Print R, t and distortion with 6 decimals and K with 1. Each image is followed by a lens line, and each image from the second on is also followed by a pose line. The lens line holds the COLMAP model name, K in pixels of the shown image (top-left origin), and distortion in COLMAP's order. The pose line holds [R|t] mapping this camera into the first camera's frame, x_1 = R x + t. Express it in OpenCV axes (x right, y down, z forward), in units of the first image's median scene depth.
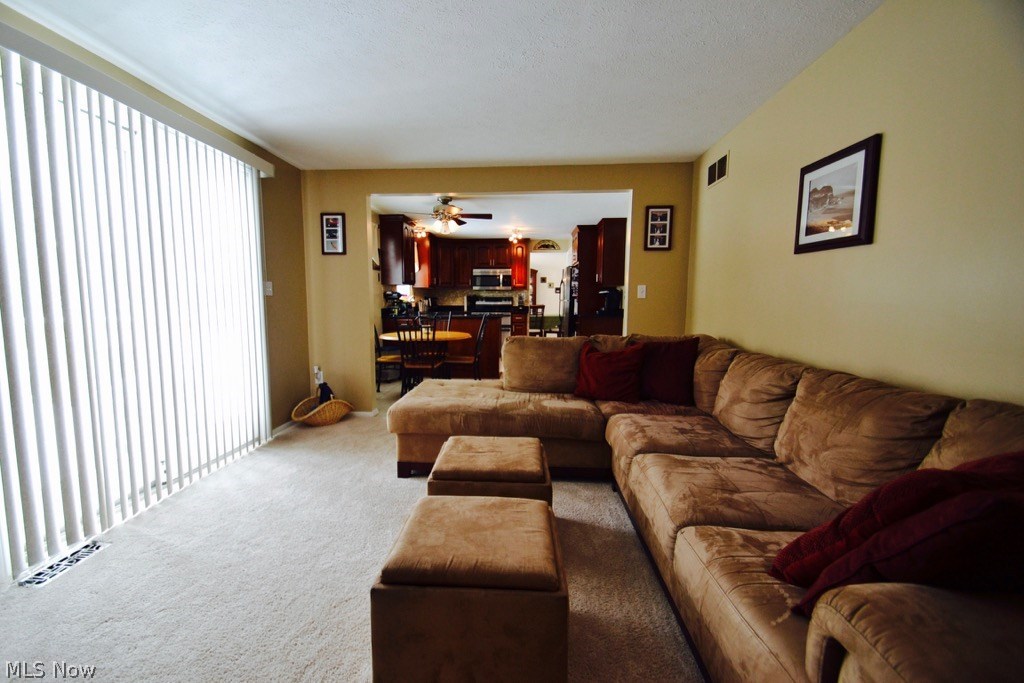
lens RADIAL K [[454.5, 0, 492.1], [0, 454.5, 349.7], [0, 0, 1]] dist [0.016764, -0.017649]
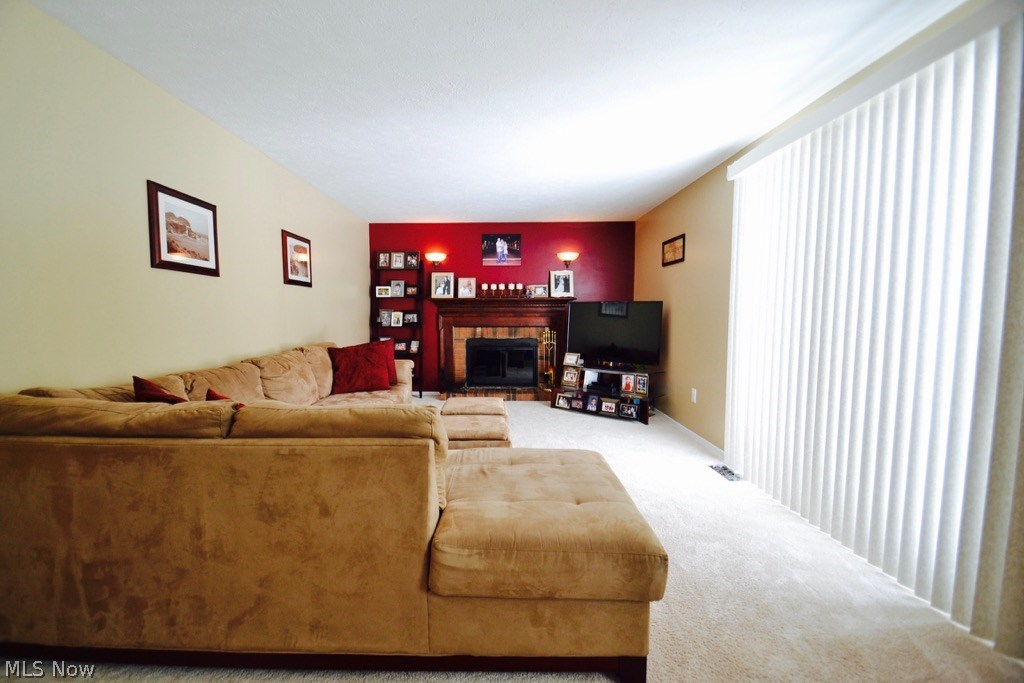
lens RADIAL K [[454.5, 0, 492.1], [0, 454.5, 349.7], [0, 0, 1]] dist [0.016764, -0.017649]
pose [[-0.998511, 0.003115, -0.054462, 0.000140], [-0.007622, 0.980606, 0.195839, -0.061864], [0.054016, 0.195962, -0.979123, 0.535292]]
